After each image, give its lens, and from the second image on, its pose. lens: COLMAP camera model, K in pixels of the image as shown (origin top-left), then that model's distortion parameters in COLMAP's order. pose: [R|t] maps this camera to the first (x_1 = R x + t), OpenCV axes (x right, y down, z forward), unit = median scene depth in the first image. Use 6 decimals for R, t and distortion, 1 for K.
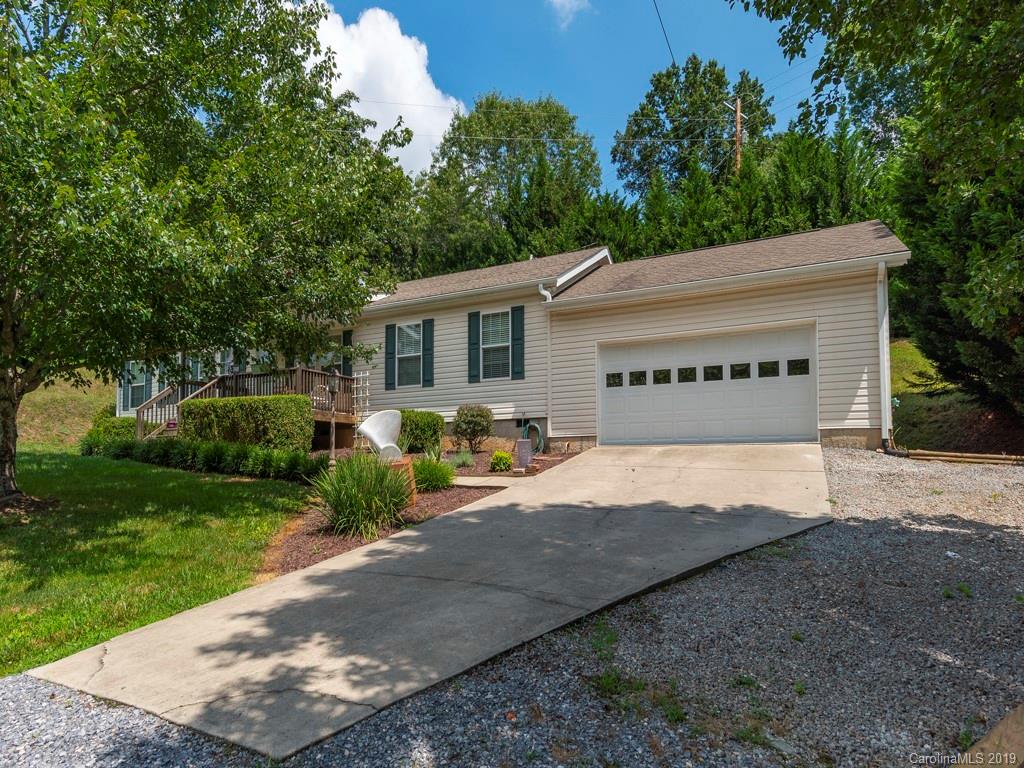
lens RADIAL K [[501.4, 0, 512.0], [0, 501.4, 384.0], [0, 0, 1]] dist [0.000185, -0.000003]
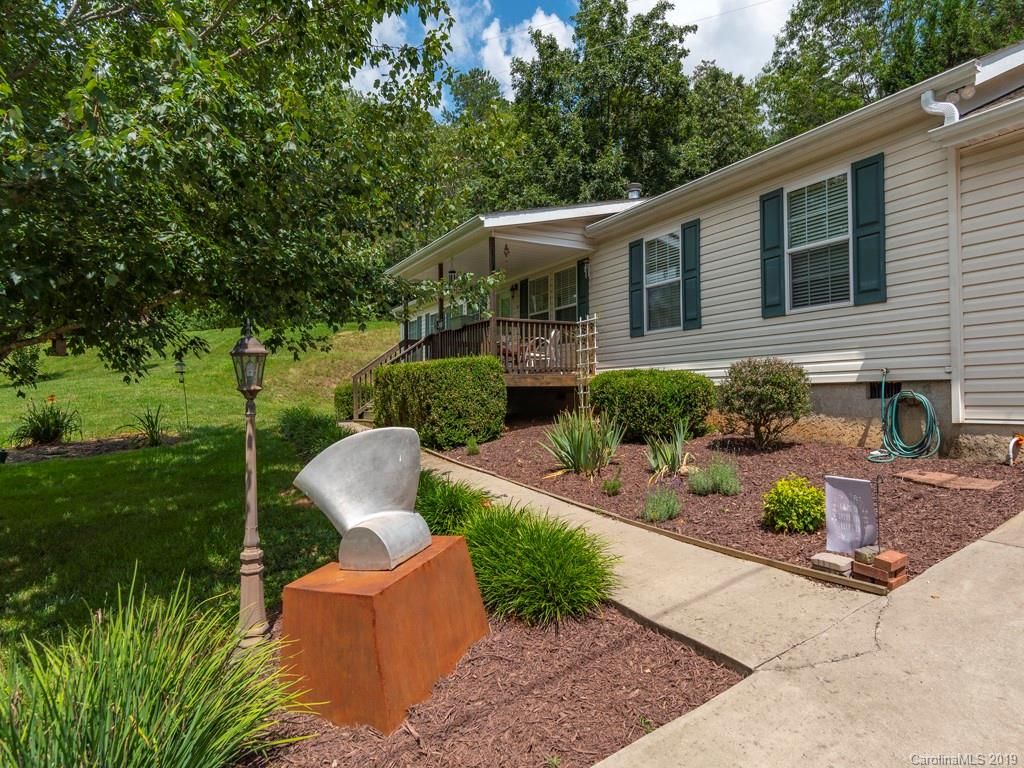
lens RADIAL K [[465.4, 0, 511.7], [0, 465.4, 358.6], [0, 0, 1]] dist [0.000560, 0.000158]
pose [[0.759227, -0.018357, -0.650567, 0.041220], [0.076278, 0.995223, 0.060936, -0.010489], [0.646341, -0.095888, 0.757000, 0.399672]]
